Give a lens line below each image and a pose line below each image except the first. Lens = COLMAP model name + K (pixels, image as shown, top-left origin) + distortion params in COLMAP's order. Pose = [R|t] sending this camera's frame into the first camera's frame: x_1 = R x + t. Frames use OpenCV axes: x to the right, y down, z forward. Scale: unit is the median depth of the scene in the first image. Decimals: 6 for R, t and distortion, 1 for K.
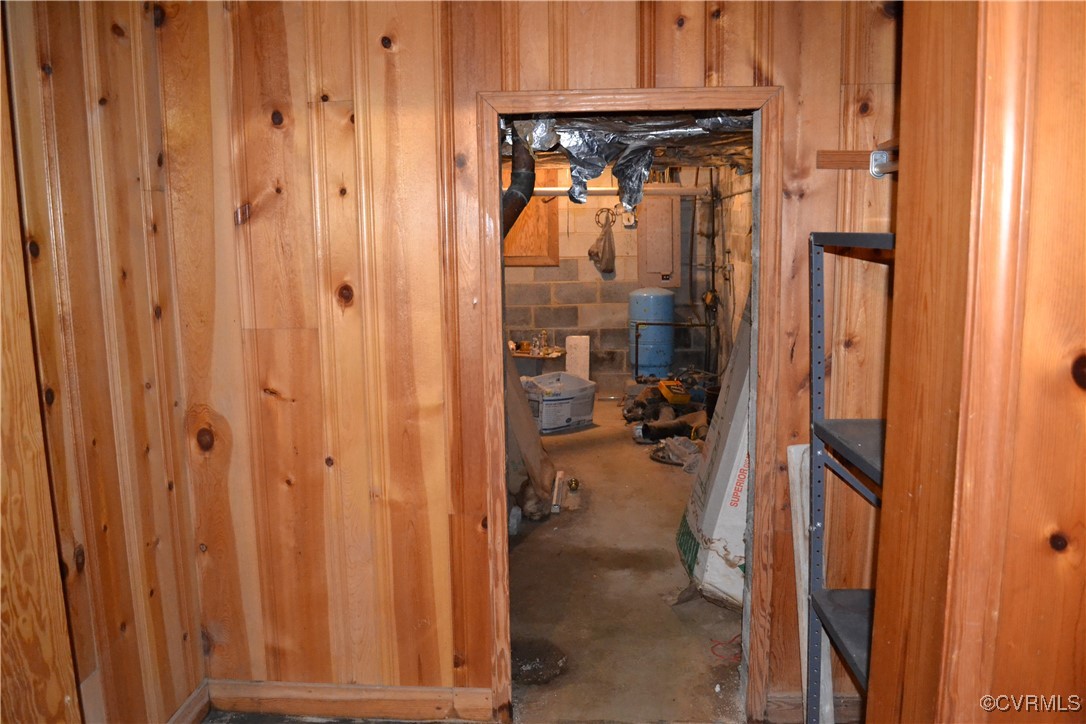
lens RADIAL K [[874.5, 0, 543.0], [0, 874.5, 362.0], [0, 0, 1]] dist [-0.077334, 0.006975]
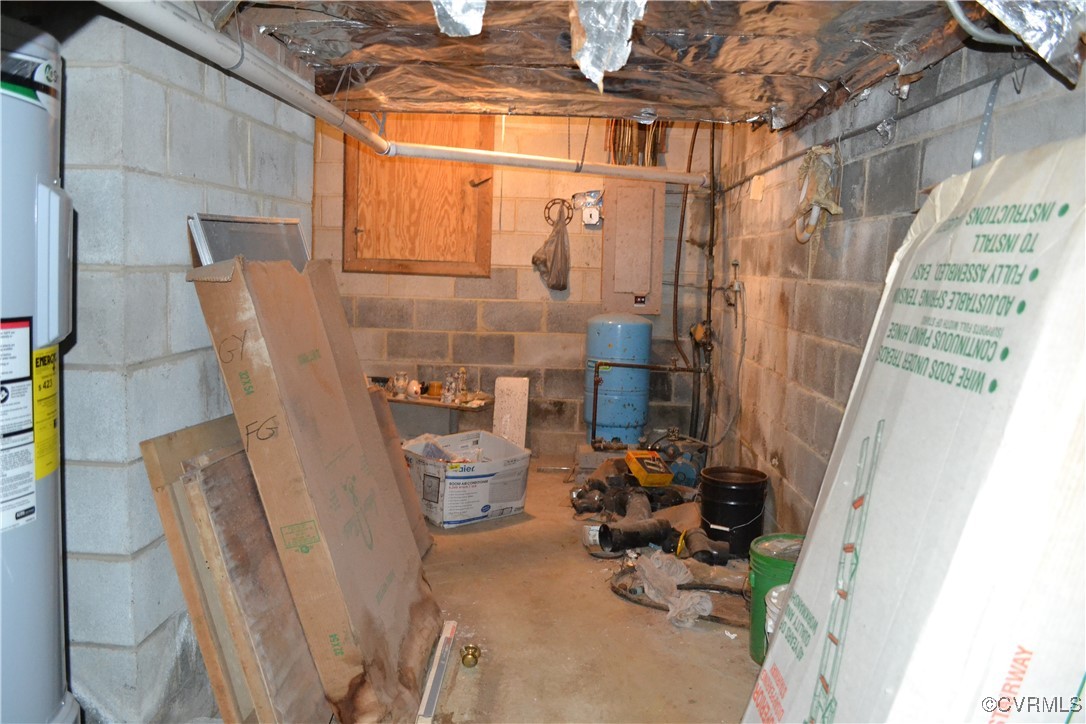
lens RADIAL K [[874.5, 0, 543.0], [0, 874.5, 362.0], [0, 0, 1]] dist [-0.077334, 0.006975]
pose [[0.997832, 0.044705, 0.048291, 0.030834], [-0.042610, 0.998141, -0.043577, -0.012969], [-0.050149, 0.041425, 0.997882, 0.305733]]
